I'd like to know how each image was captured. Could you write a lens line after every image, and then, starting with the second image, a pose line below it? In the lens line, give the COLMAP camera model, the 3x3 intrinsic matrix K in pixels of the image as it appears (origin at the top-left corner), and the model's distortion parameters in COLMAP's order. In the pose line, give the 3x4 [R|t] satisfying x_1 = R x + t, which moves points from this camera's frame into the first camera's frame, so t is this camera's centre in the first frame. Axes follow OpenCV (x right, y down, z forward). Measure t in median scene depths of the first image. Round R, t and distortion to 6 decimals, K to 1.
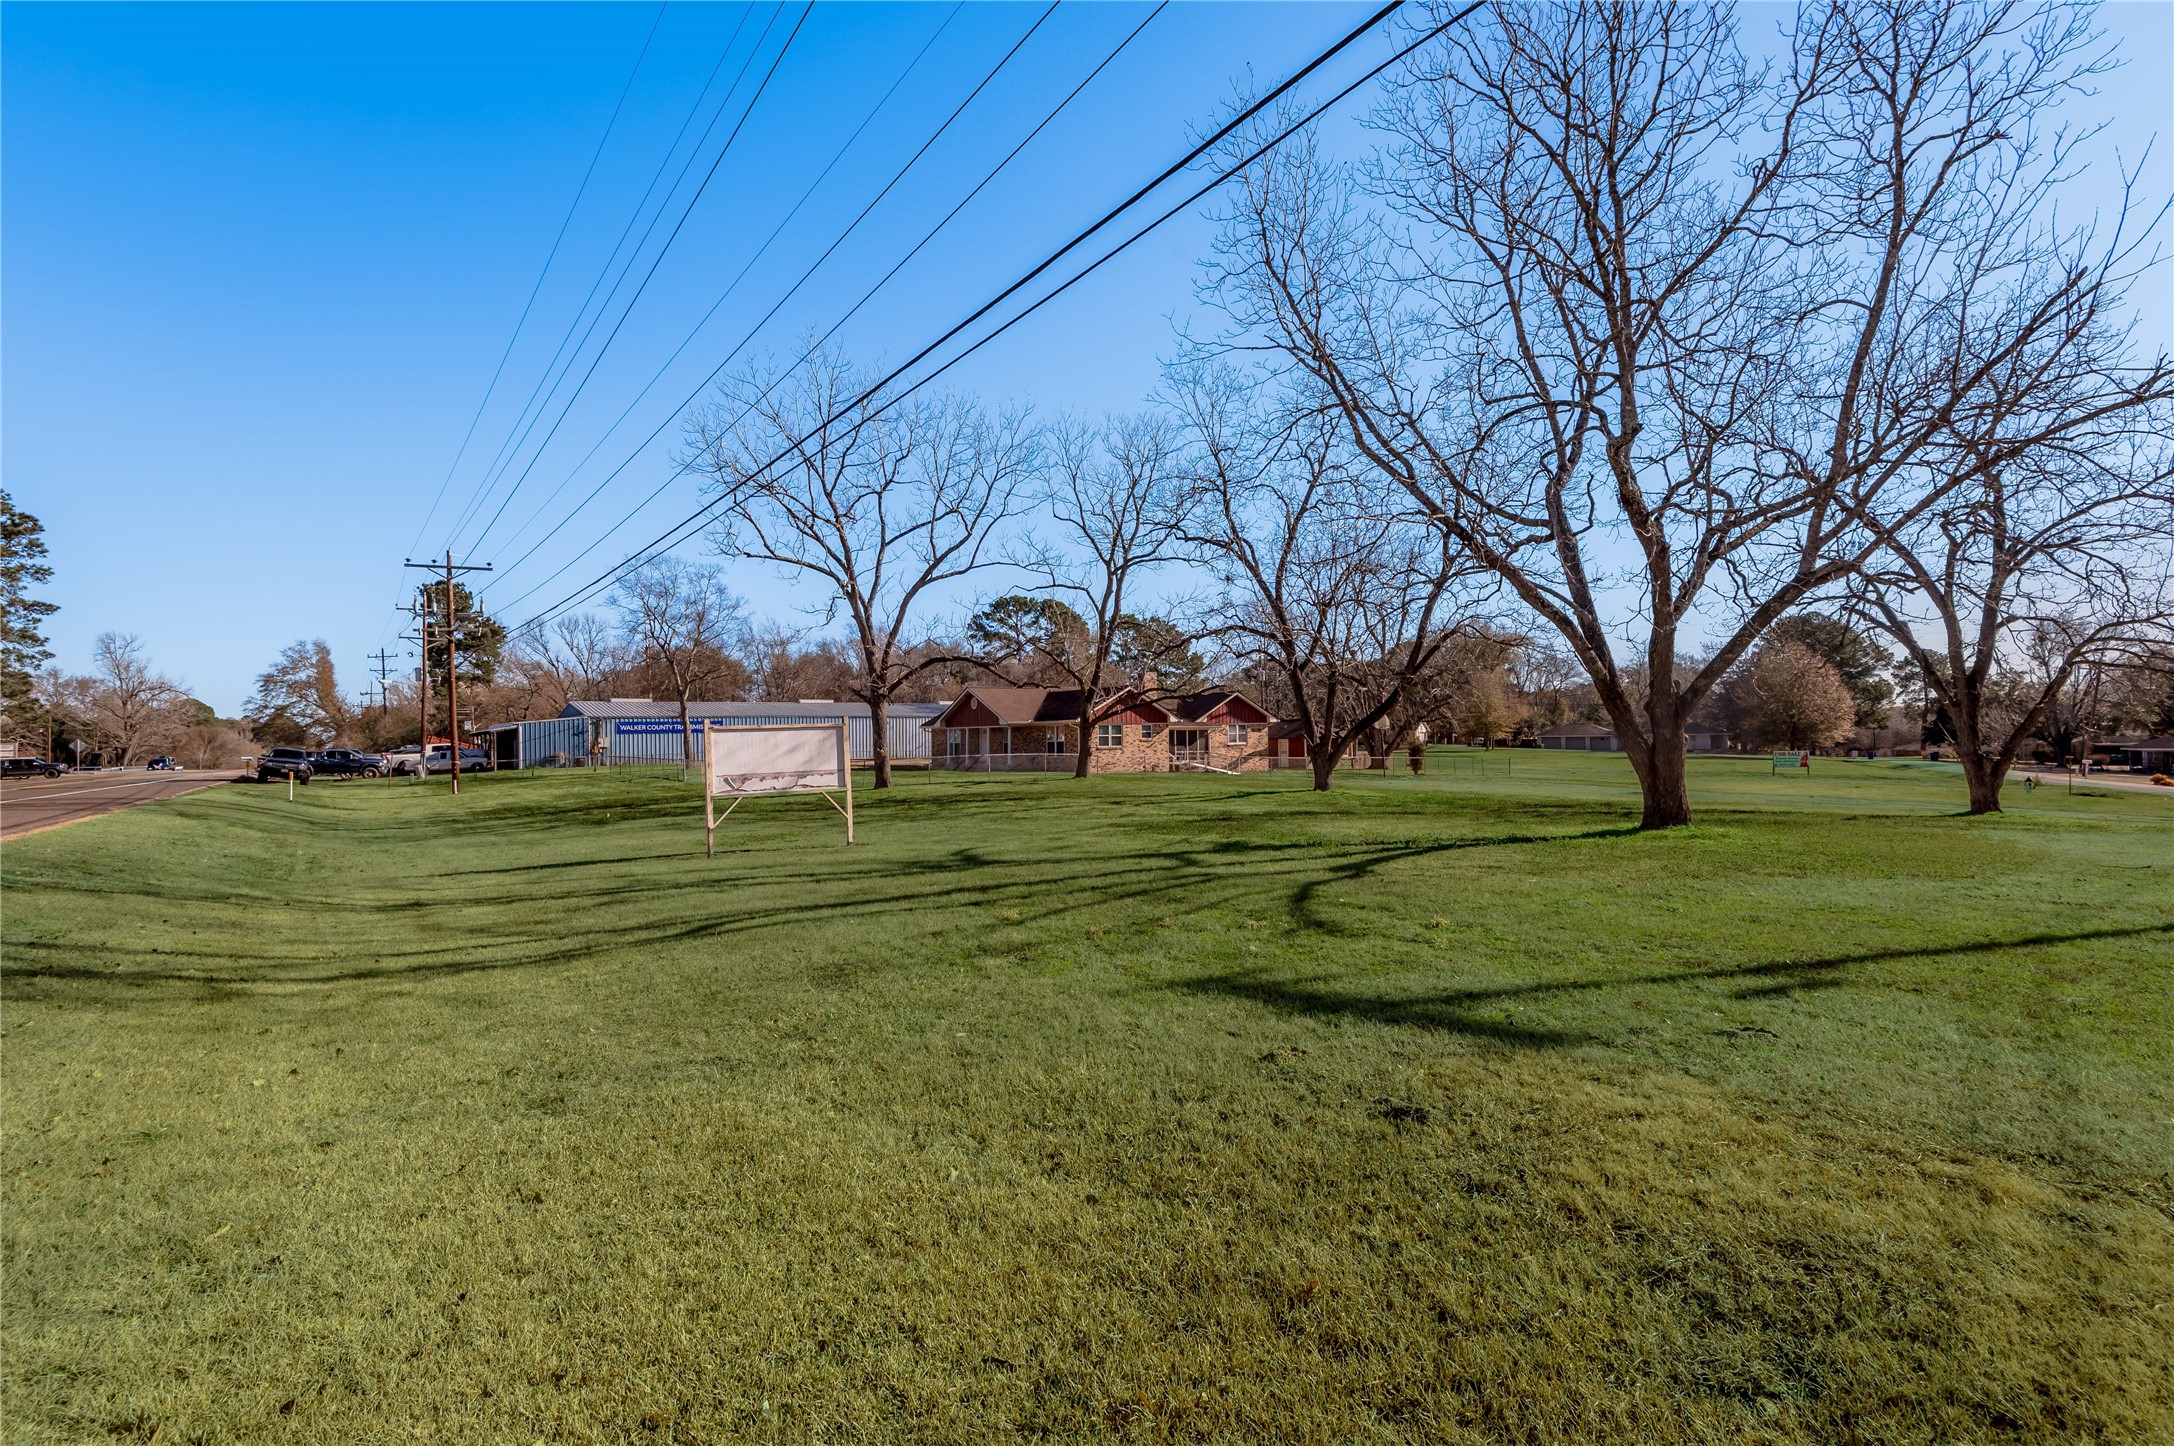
lens RADIAL K [[999.0, 0, 1088.0], [0, 999.0, 724.4], [0, 0, 1]] dist [-0.021938, -0.000388]
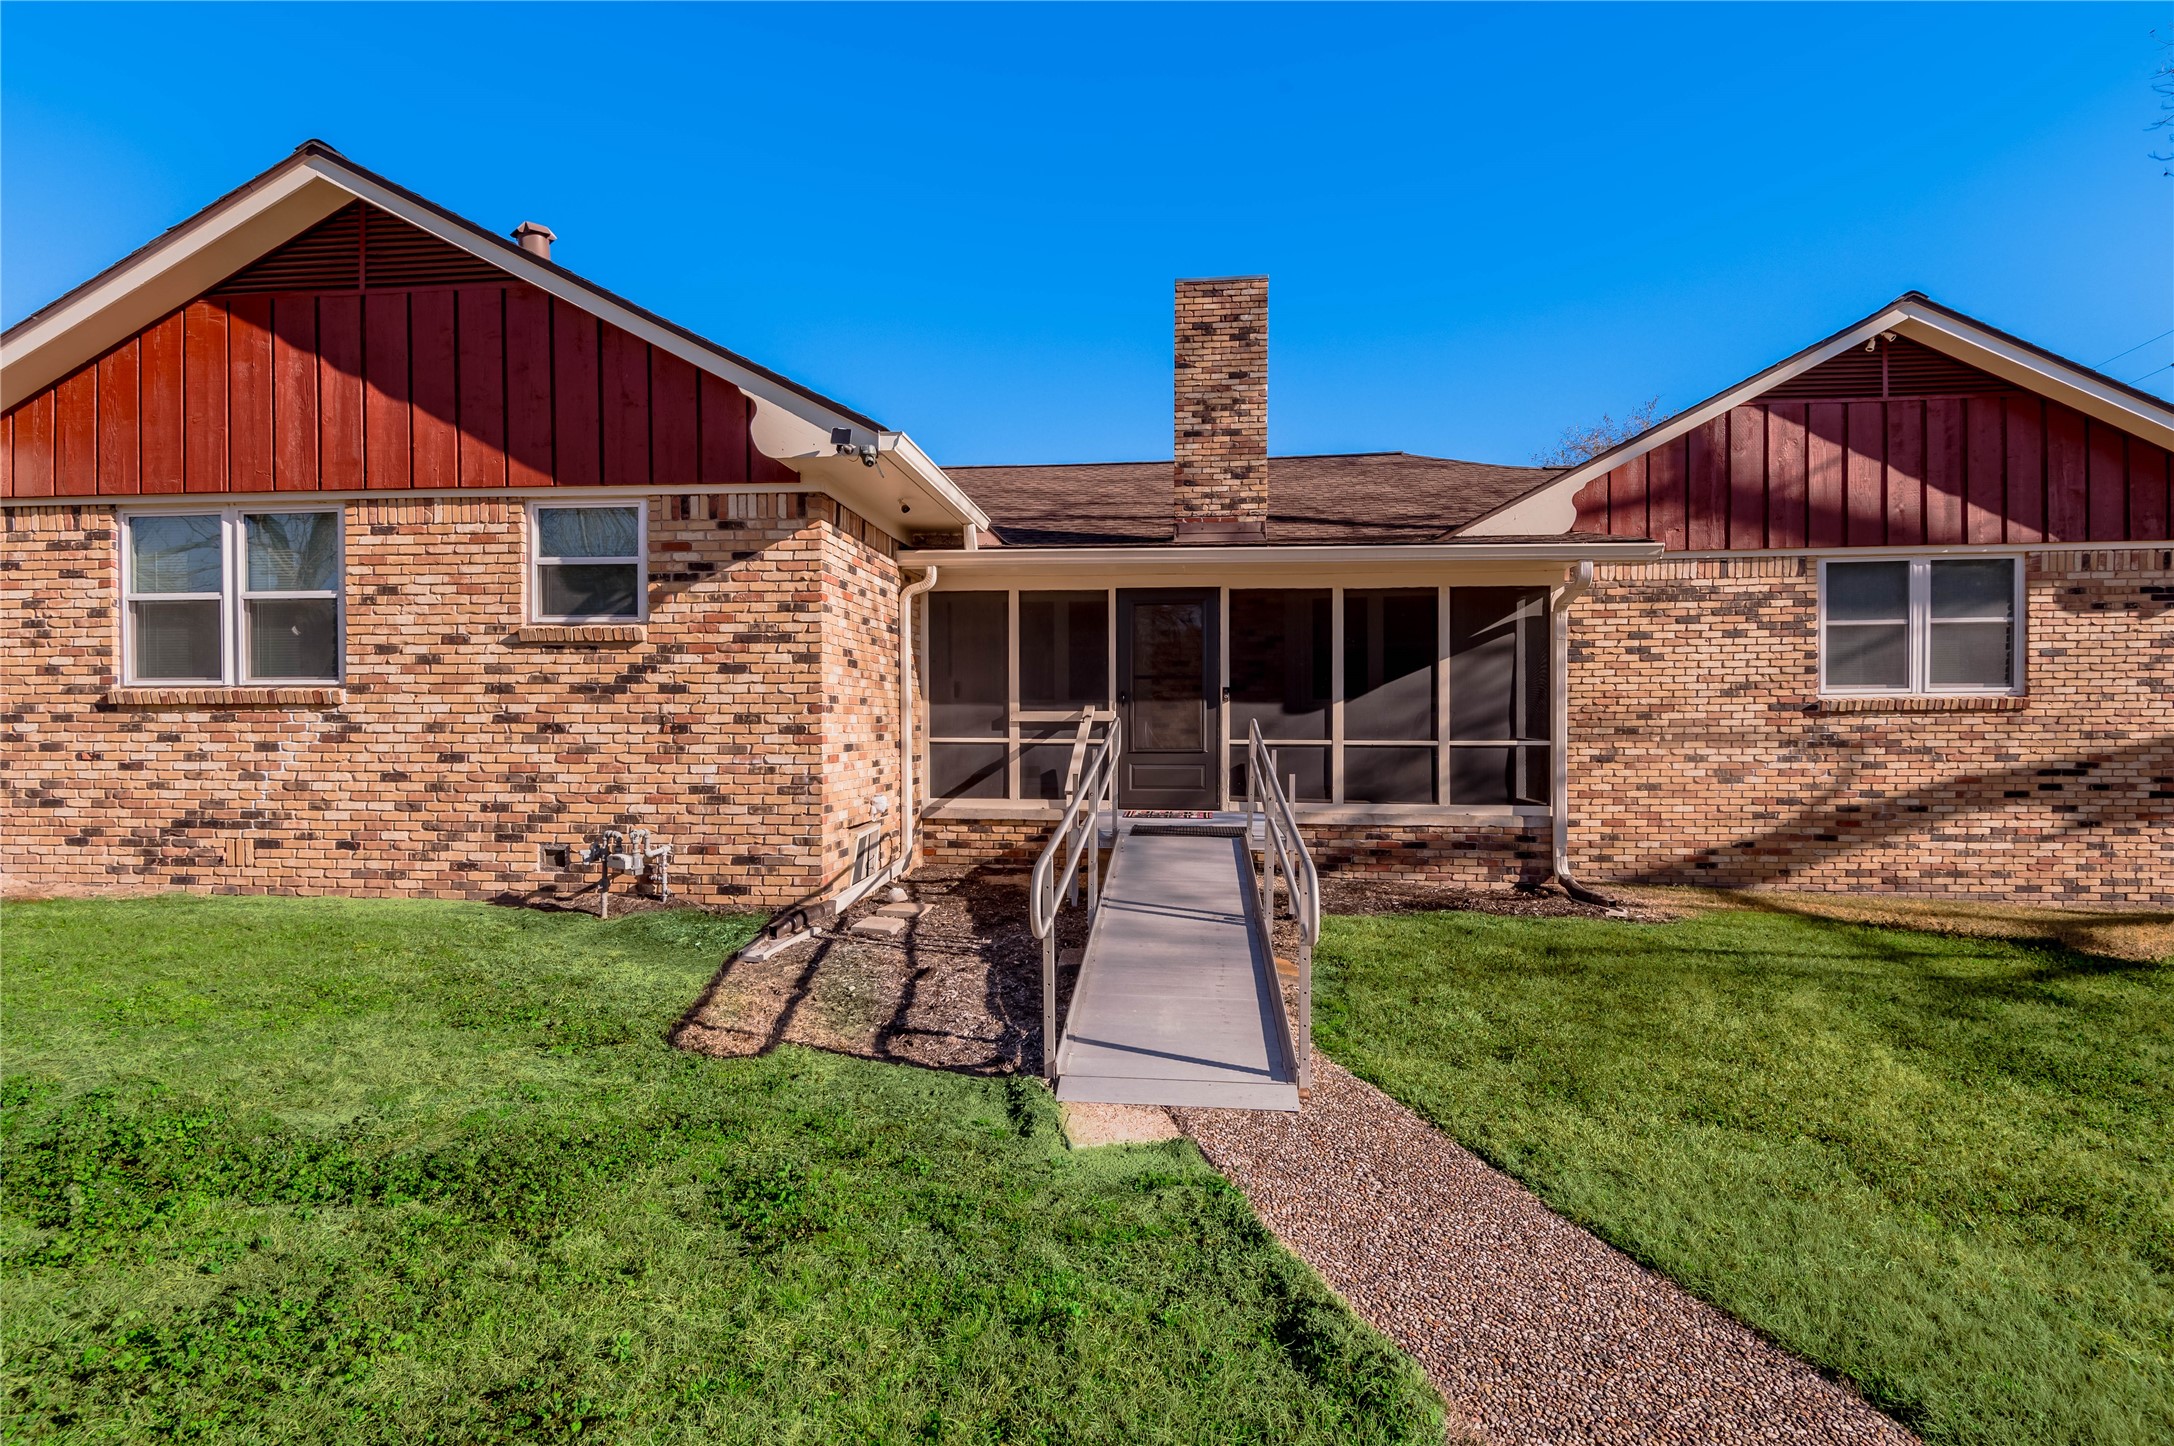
lens RADIAL K [[999.0, 0, 1082.7], [0, 999.0, 722.5], [0, 0, 1]] dist [-0.021938, -0.000388]
pose [[0.731147, 0.012126, -0.682112, 0.154754], [-0.003437, 0.999895, 0.014091, 0.020634], [0.682211, -0.007958, 0.731112, 0.804194]]
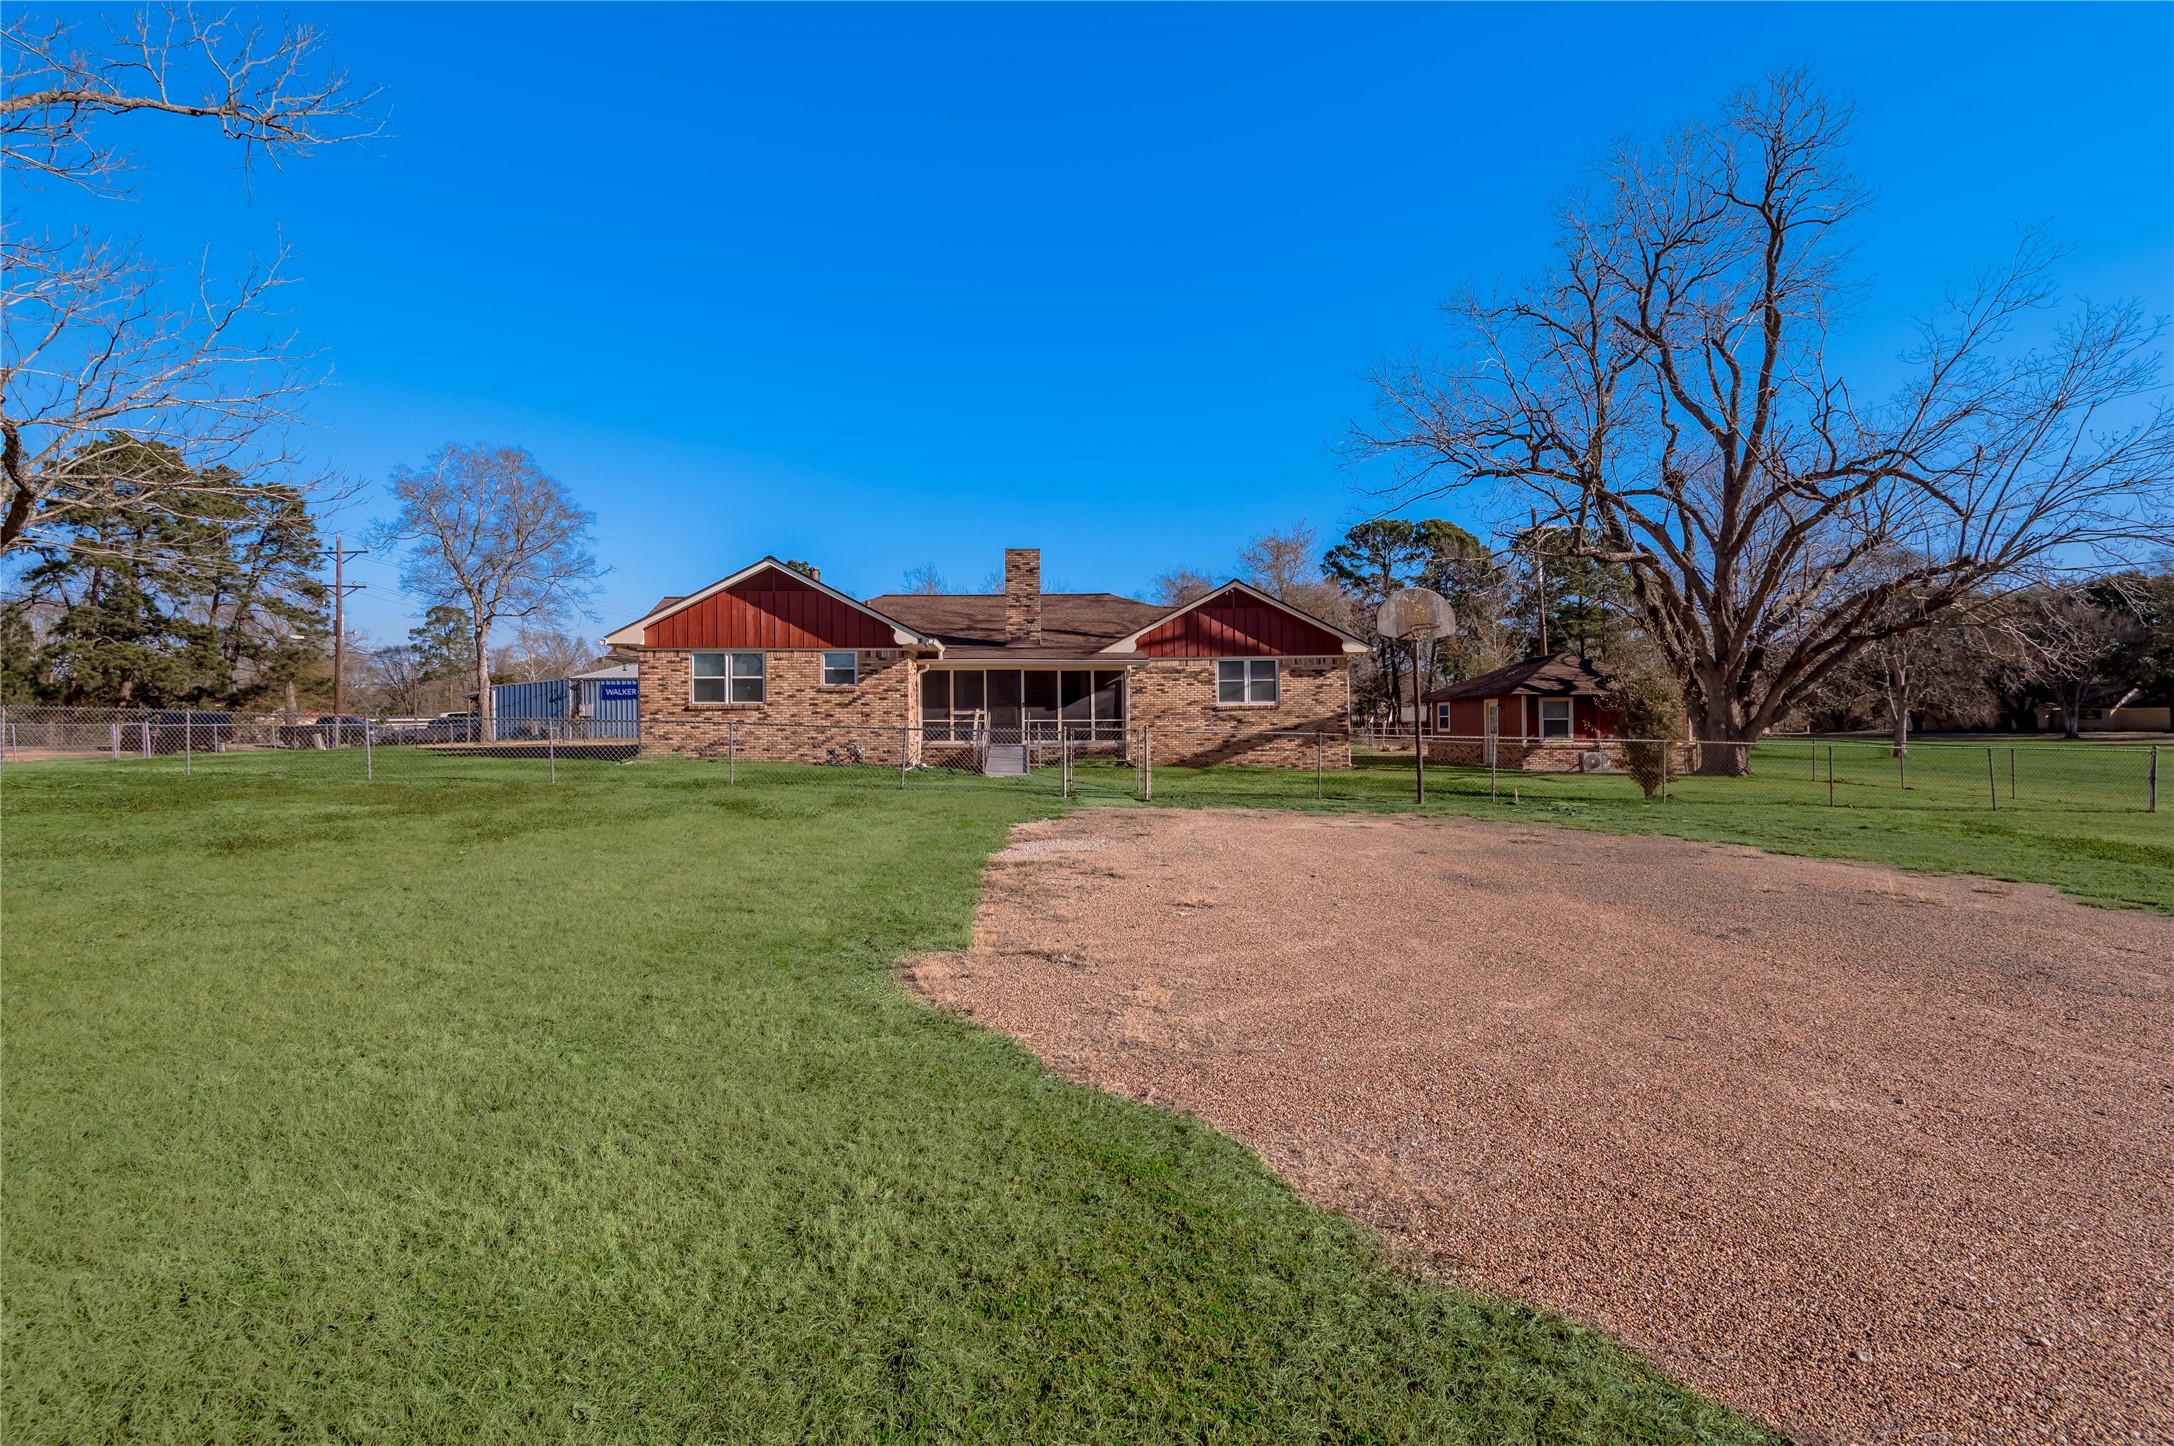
lens RADIAL K [[999.0, 0, 1075.9], [0, 999.0, 720.5], [0, 0, 1]] dist [-0.021938, -0.000388]
pose [[0.824022, 0.003353, -0.566548, 0.322569], [0.000717, 0.999976, 0.006961, 0.022142], [0.566558, -0.006142, 0.823999, 0.595783]]
